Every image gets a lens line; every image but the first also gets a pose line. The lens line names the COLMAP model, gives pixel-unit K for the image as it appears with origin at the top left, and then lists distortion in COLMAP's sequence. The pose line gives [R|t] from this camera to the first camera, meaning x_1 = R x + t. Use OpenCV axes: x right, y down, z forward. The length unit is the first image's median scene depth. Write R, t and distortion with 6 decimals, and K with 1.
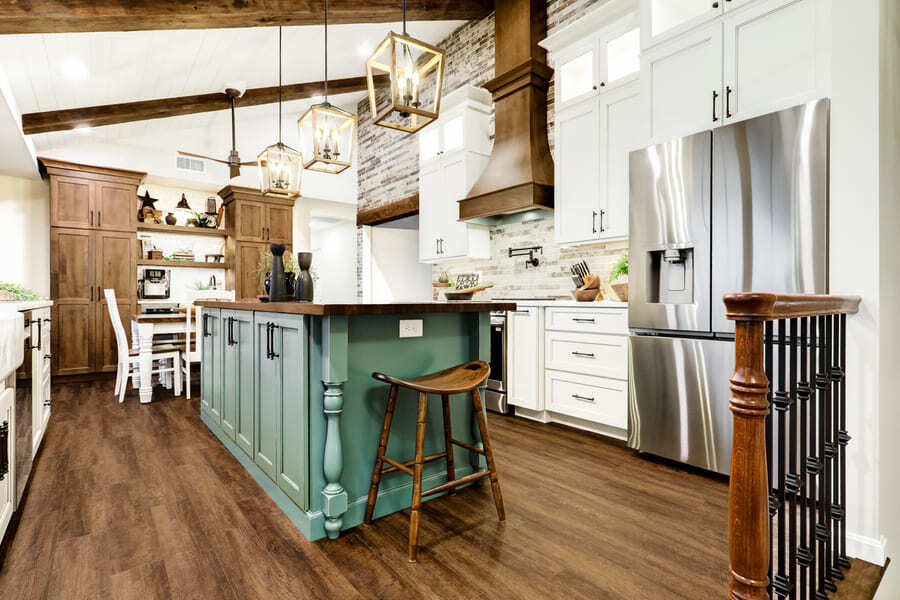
lens RADIAL K [[438.0, 0, 448.0], [0, 438.0, 297.0], [0, 0, 1]] dist [-0.001088, 0.000750]
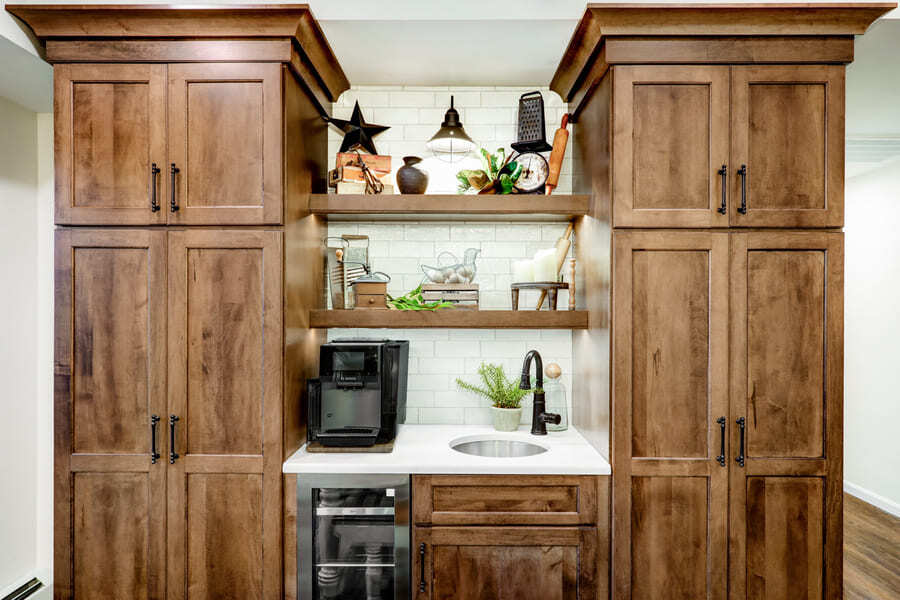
lens RADIAL K [[491.7, 0, 397.4], [0, 491.7, 304.1], [0, 0, 1]] dist [0.006664, 0.000770]
pose [[0.689887, 0.007428, -0.723879, -0.513851], [-0.010563, 0.999944, 0.000194, -0.116202], [0.723840, 0.007513, 0.689927, 1.007233]]
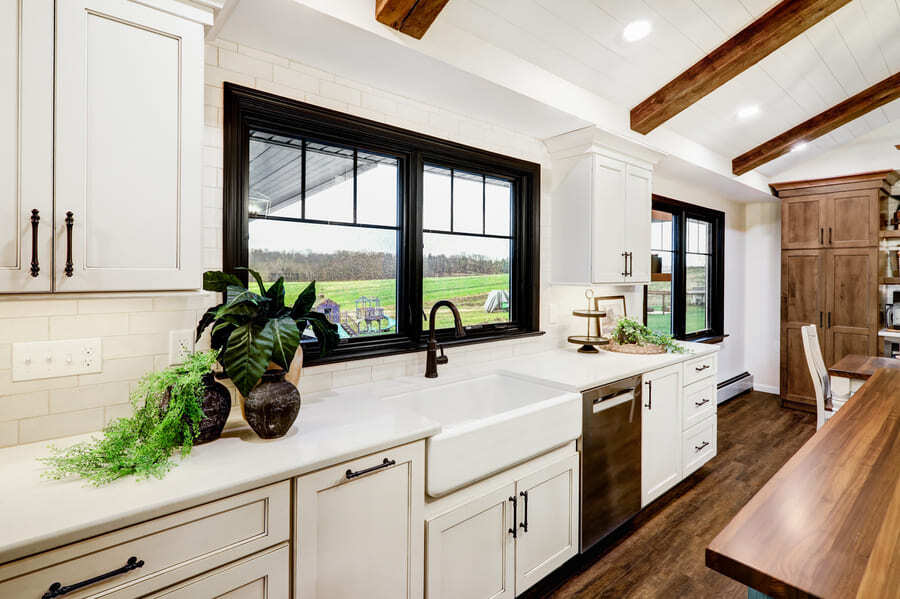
lens RADIAL K [[448.6, 0, 463.4], [0, 448.6, 270.1], [0, 0, 1]] dist [0.000442, 0.000098]
pose [[0.044586, 0.006215, -0.998986, 0.094722], [-0.011385, 0.999919, 0.005713, -0.121105], [0.998941, 0.011119, 0.044653, 0.245300]]
